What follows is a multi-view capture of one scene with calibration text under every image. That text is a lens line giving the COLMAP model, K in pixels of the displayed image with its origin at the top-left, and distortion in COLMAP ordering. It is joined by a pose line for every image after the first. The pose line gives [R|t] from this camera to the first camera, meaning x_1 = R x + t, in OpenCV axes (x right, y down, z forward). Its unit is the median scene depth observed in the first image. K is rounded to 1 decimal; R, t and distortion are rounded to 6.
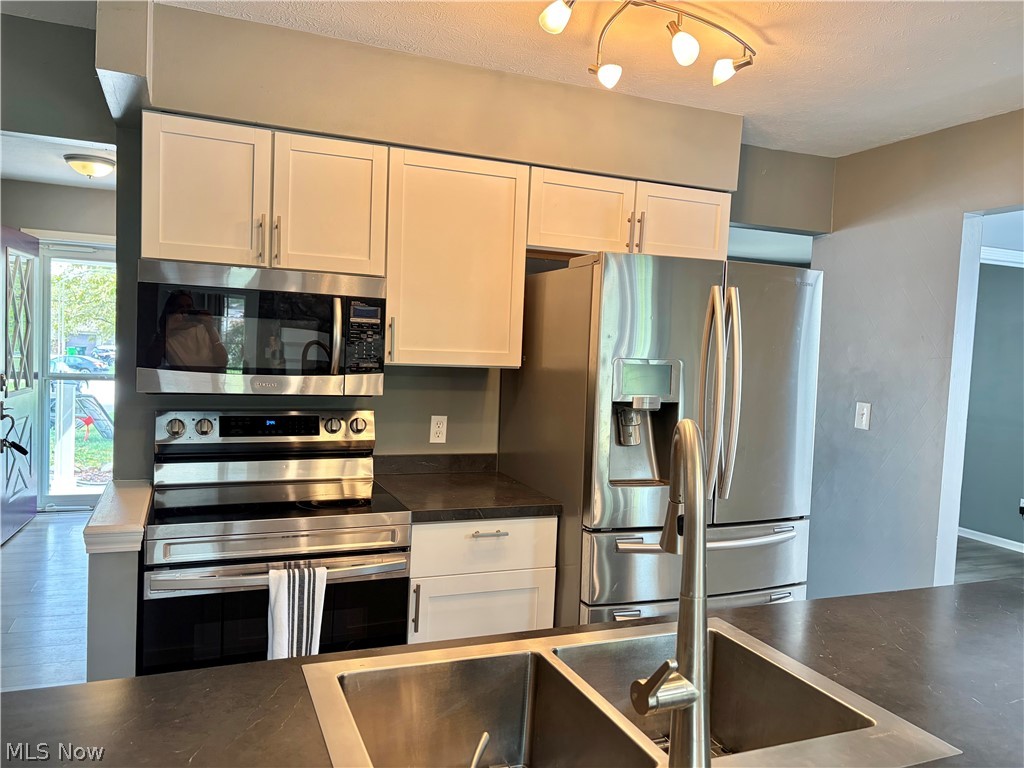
lens RADIAL K [[781.1, 0, 508.3], [0, 781.1, 378.9], [0, 0, 1]] dist [0.062506, -0.060857]
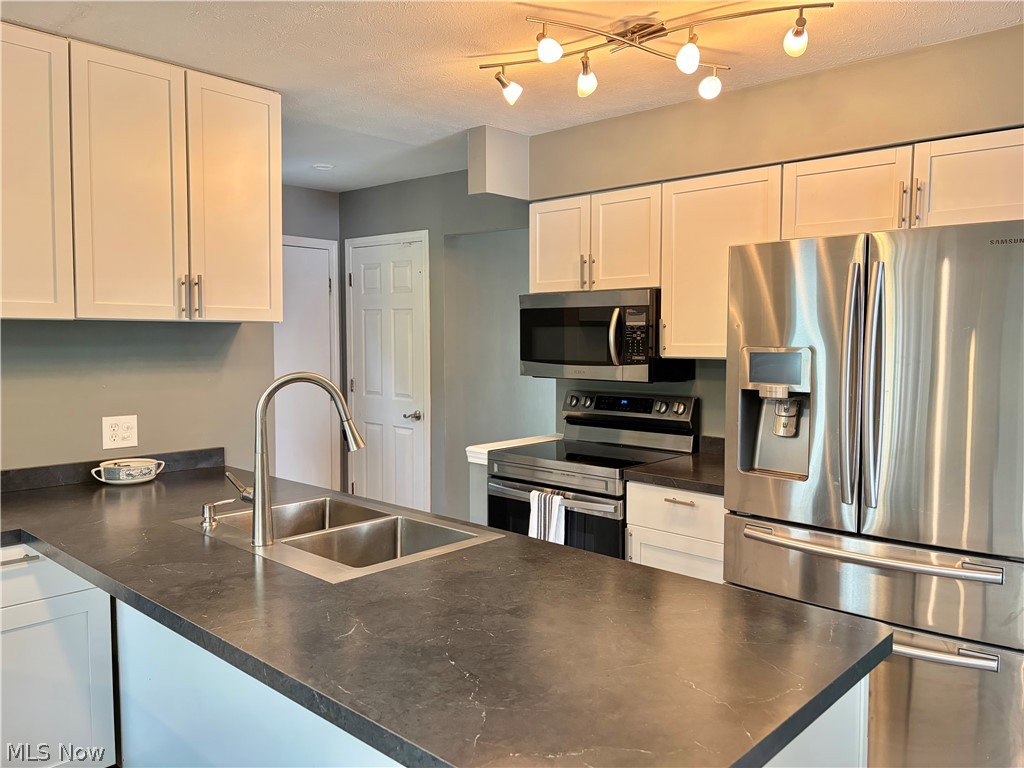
lens RADIAL K [[781.1, 0, 514.2], [0, 781.1, 380.5], [0, 0, 1]] dist [0.062506, -0.060857]
pose [[0.413843, 0.013344, -0.910251, 0.909995], [-0.026839, 0.999637, 0.002452, 0.021697], [0.909953, 0.023416, 0.414050, 0.282709]]
